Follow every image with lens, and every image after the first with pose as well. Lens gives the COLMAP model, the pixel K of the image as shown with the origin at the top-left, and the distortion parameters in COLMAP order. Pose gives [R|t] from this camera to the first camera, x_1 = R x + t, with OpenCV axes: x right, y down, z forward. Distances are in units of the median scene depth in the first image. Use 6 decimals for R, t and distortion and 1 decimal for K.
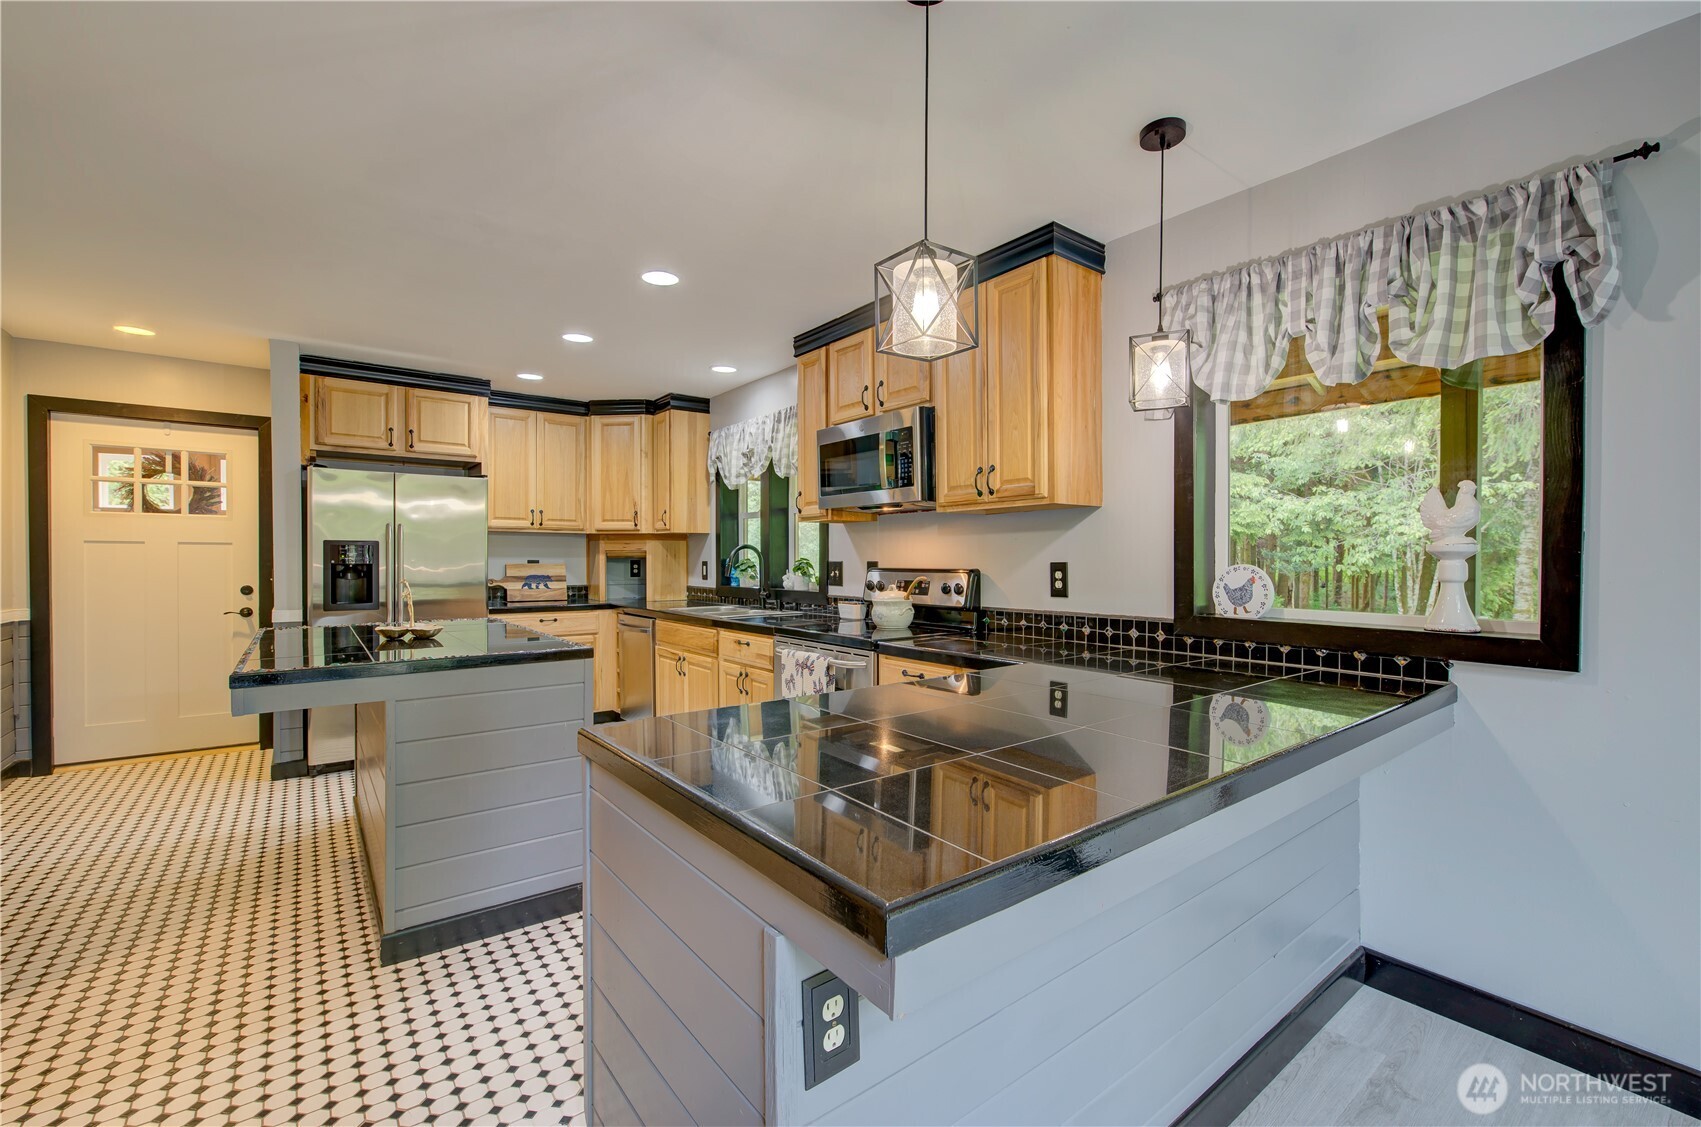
lens RADIAL K [[714.3, 0, 854.6], [0, 714.3, 566.8], [0, 0, 1]] dist [-0.001062, 0.000143]
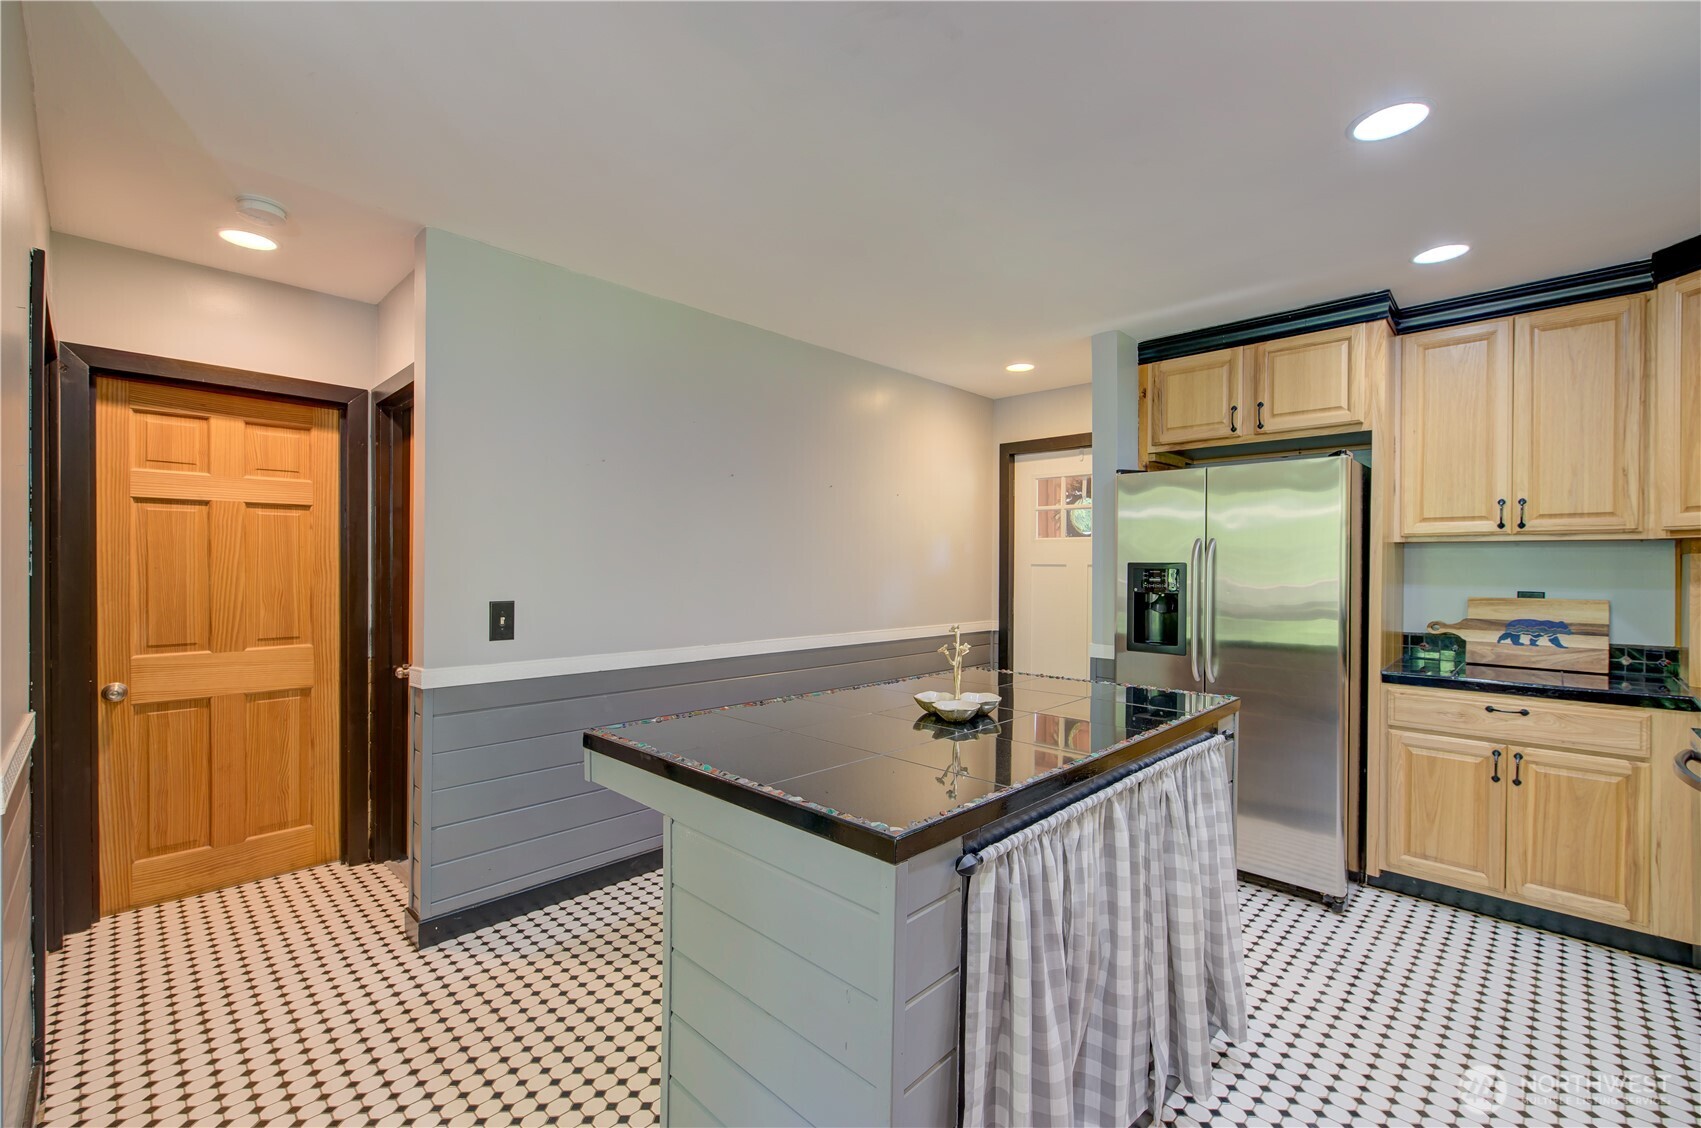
lens RADIAL K [[733.6, 0, 850.5], [0, 733.6, 564.0], [0, 0, 1]] dist [-0.002217, 0.000028]
pose [[0.141035, -0.003368, -0.989999, 0.033438], [-0.018066, 0.999819, -0.005975, -0.022004], [0.989840, 0.018728, 0.140949, 0.504227]]
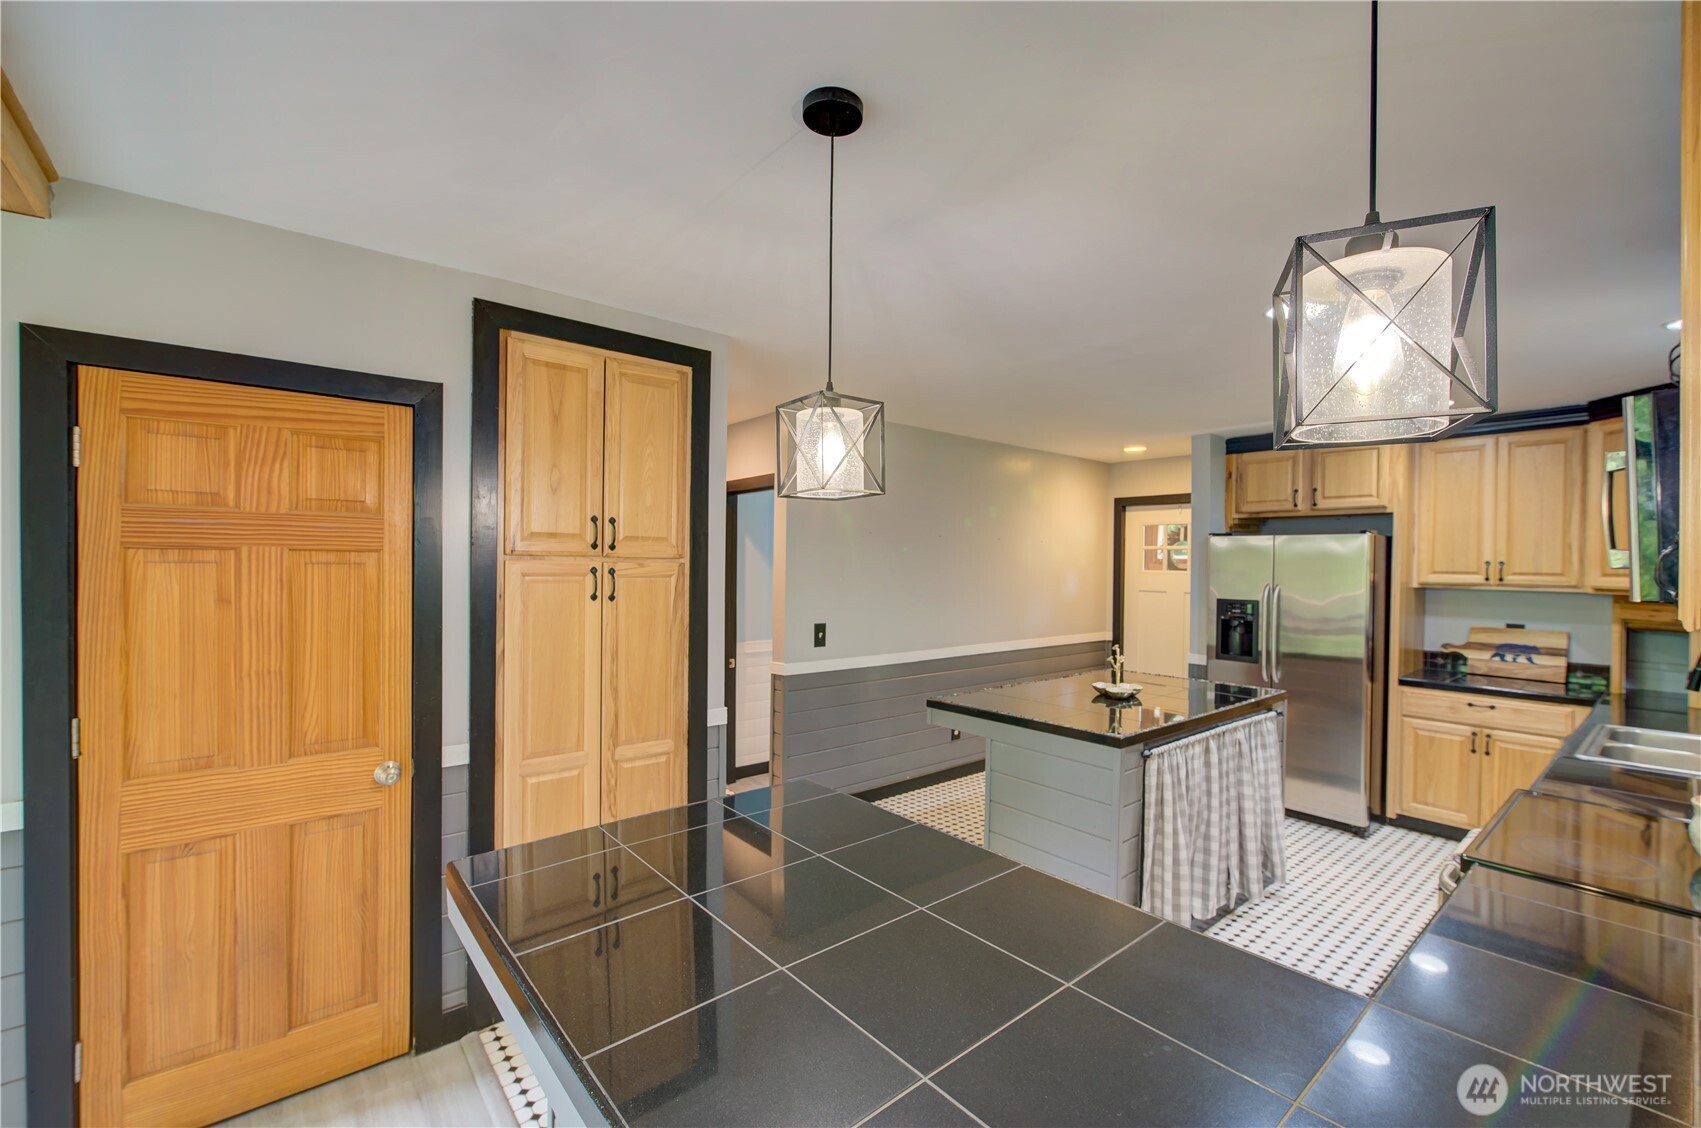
lens RADIAL K [[714.3, 0, 854.6], [0, 714.3, 567.3], [0, 0, 1]] dist [-0.001062, 0.000143]
pose [[0.037336, 0.003638, -0.999296, 0.356119], [-0.024565, 0.999695, 0.002722, -0.067652], [0.999001, 0.024446, 0.037414, 0.320738]]
